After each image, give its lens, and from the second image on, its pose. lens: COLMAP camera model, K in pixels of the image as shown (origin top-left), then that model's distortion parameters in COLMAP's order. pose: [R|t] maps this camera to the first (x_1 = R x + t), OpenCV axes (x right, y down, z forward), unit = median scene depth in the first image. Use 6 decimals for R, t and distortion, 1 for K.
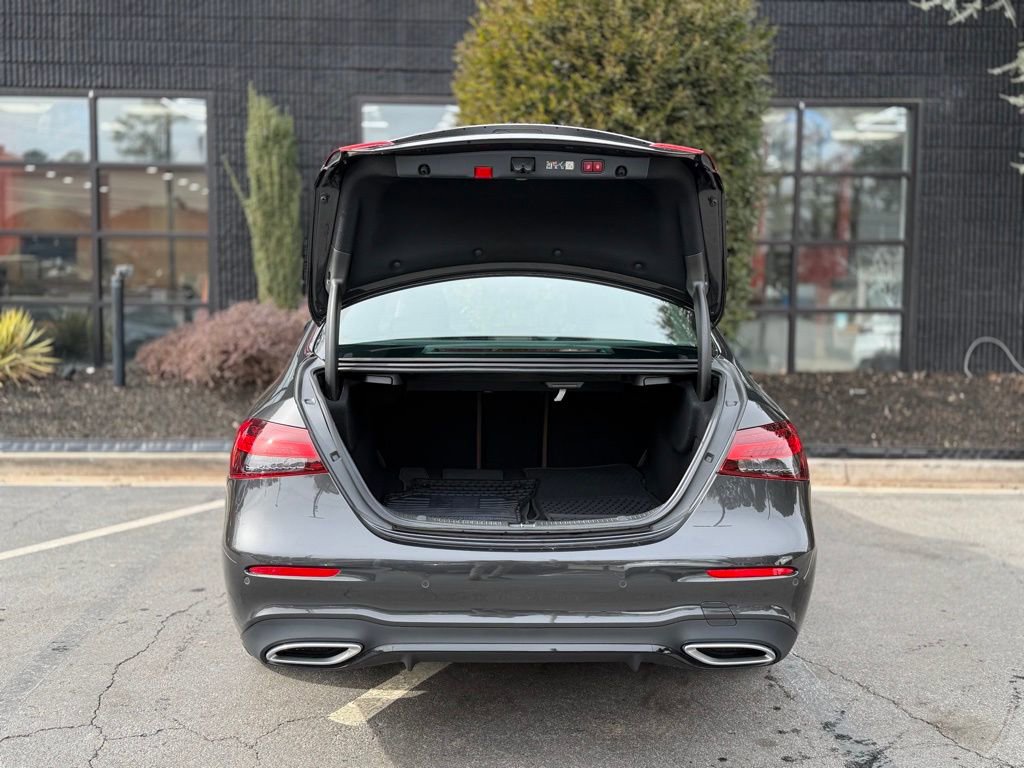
lens RADIAL K [[1160.0, 0, 504.8], [0, 1160.0, 385.8], [0, 0, 1]] dist [0.065524, 0.000000]
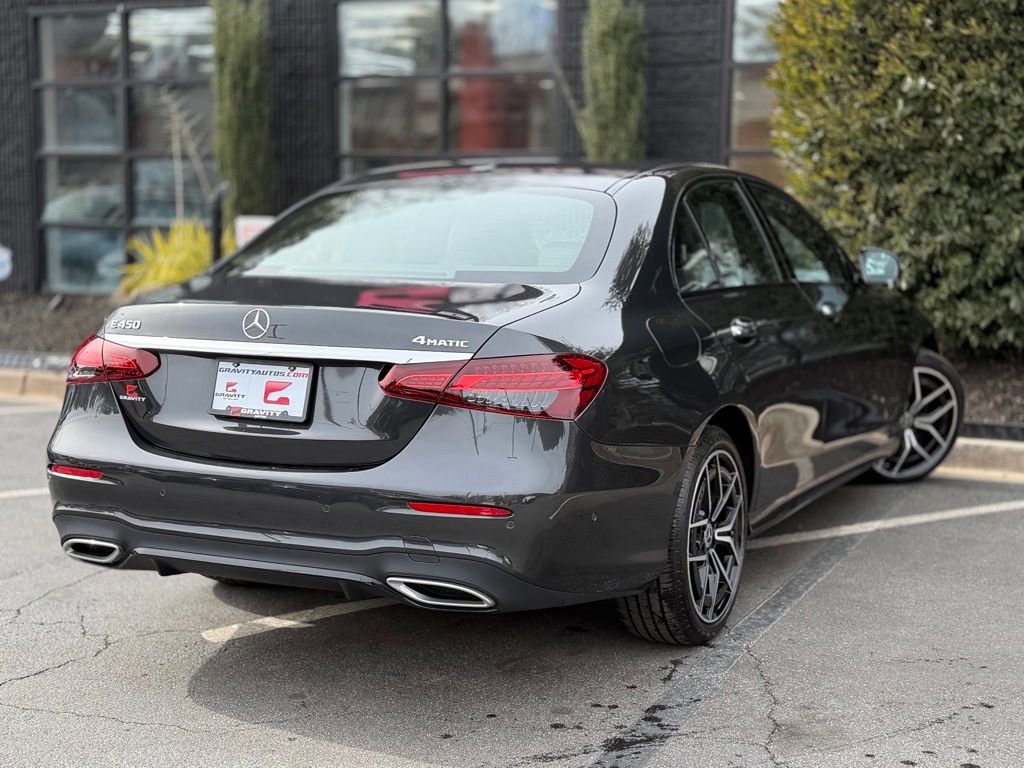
lens RADIAL K [[1563.1, 0, 523.8], [0, 1563.1, 429.6], [0, 0, 1]] dist [0.101653, 0.000000]
pose [[0.887772, 0.060979, -0.456227, 0.273467], [-0.039050, 0.997590, 0.057349, 0.007062], [0.458624, -0.033098, 0.888014, -0.031258]]
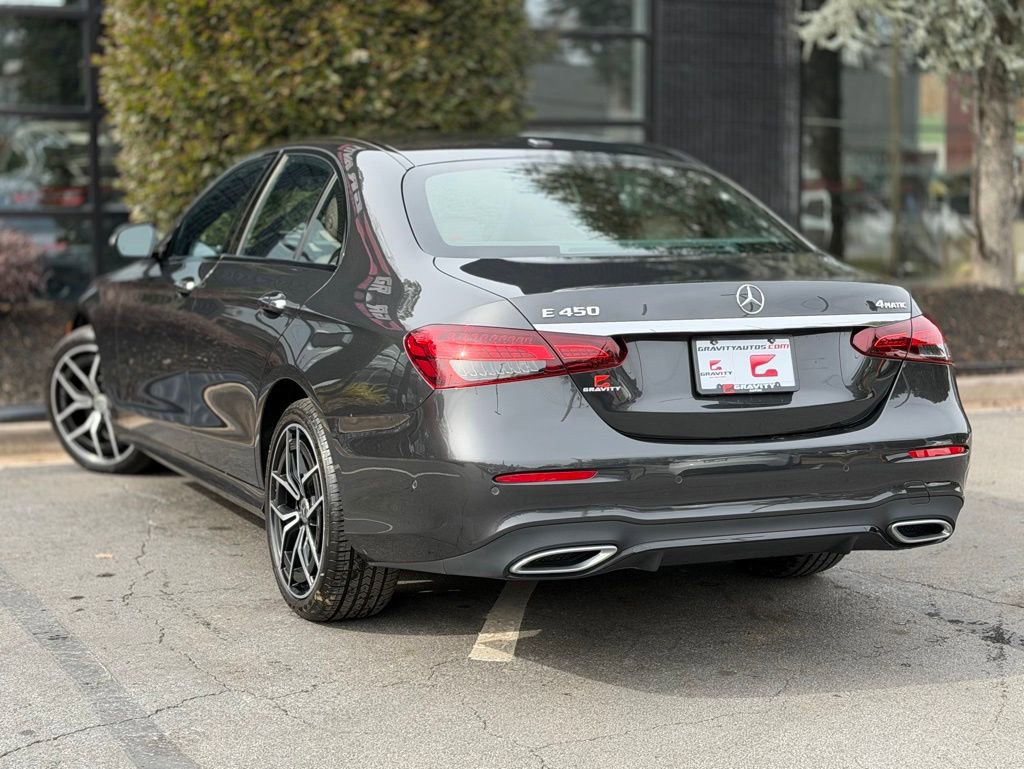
lens RADIAL K [[1923.9, 0, 487.9], [0, 1923.9, 338.5], [0, 0, 1]] dist [0.137258, 0.000000]
pose [[0.923347, -0.040696, 0.381805, -0.270979], [0.041757, 0.999113, 0.005509, 0.010567], [-0.381690, 0.010857, 0.924227, -0.152784]]
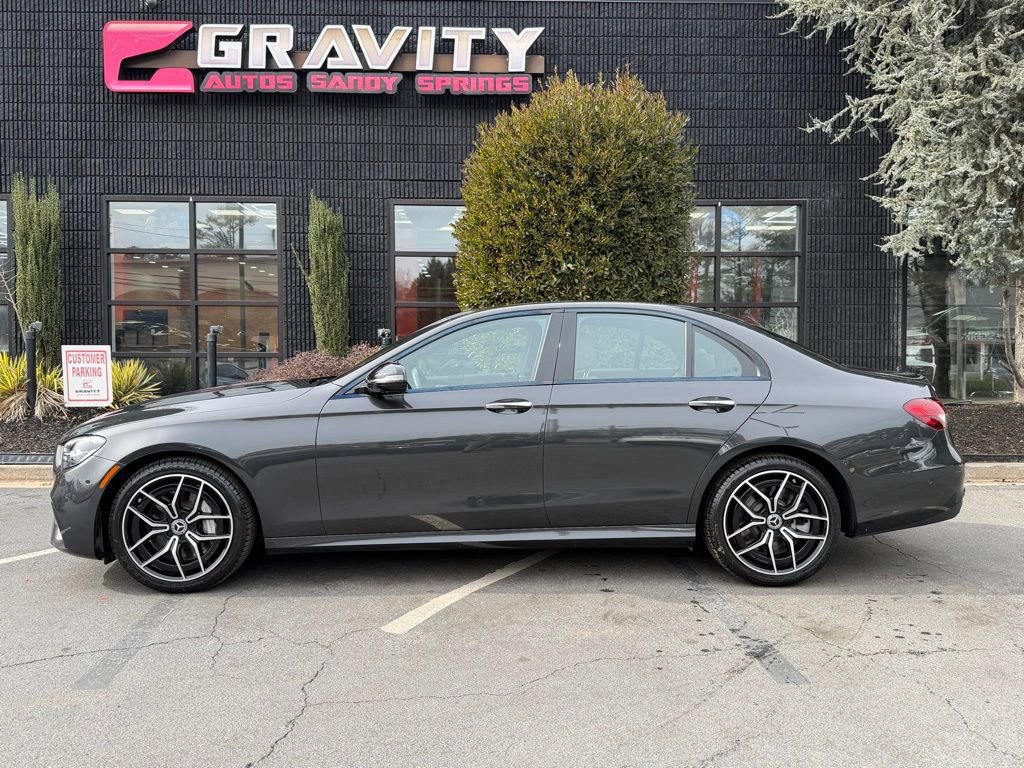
lens RADIAL K [[903.4, 0, 510.1], [0, 903.4, 383.3], [0, 0, 1]] dist [0.115129, -0.125130]
pose [[0.999894, -0.009380, 0.011145, -0.001622], [0.009899, 0.998827, -0.047398, 0.015511], [-0.010687, 0.047504, 0.998814, -0.041984]]
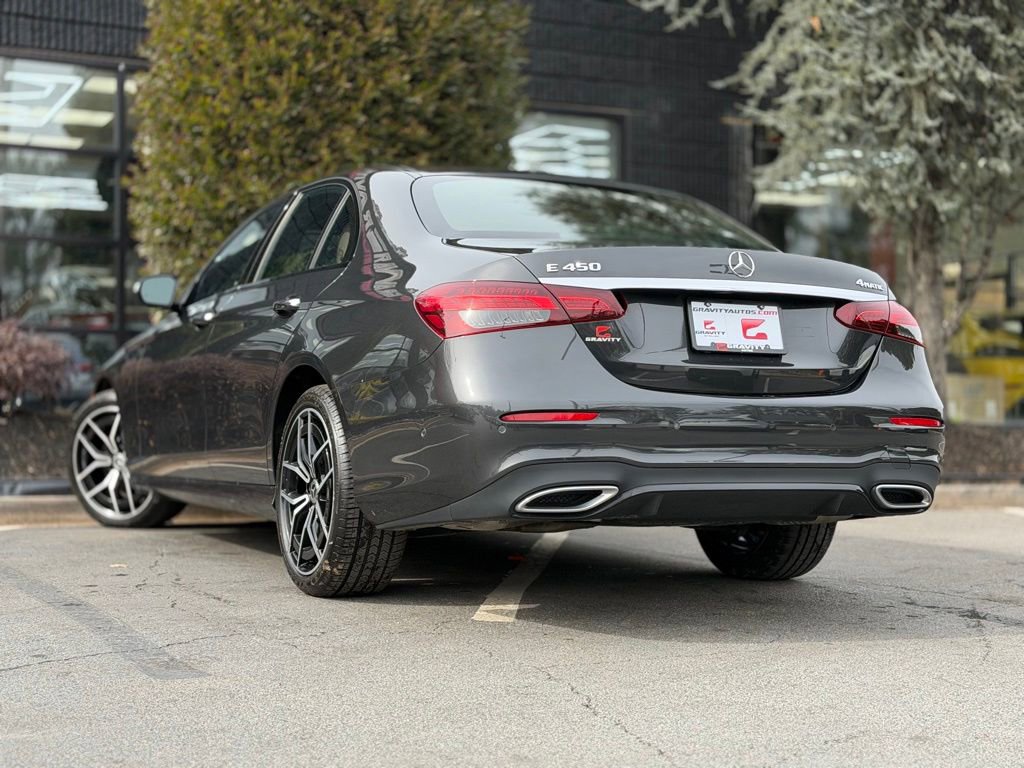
lens RADIAL K [[1683.4, 0, 512.1], [0, 1683.4, 353.0], [0, 0, 1]] dist [0.145468, 0.000000]
pose [[0.912052, 0.013690, 0.409847, -0.264018], [0.036759, 0.992690, -0.114959, 0.087858], [-0.408424, 0.119914, 0.904881, -0.104690]]
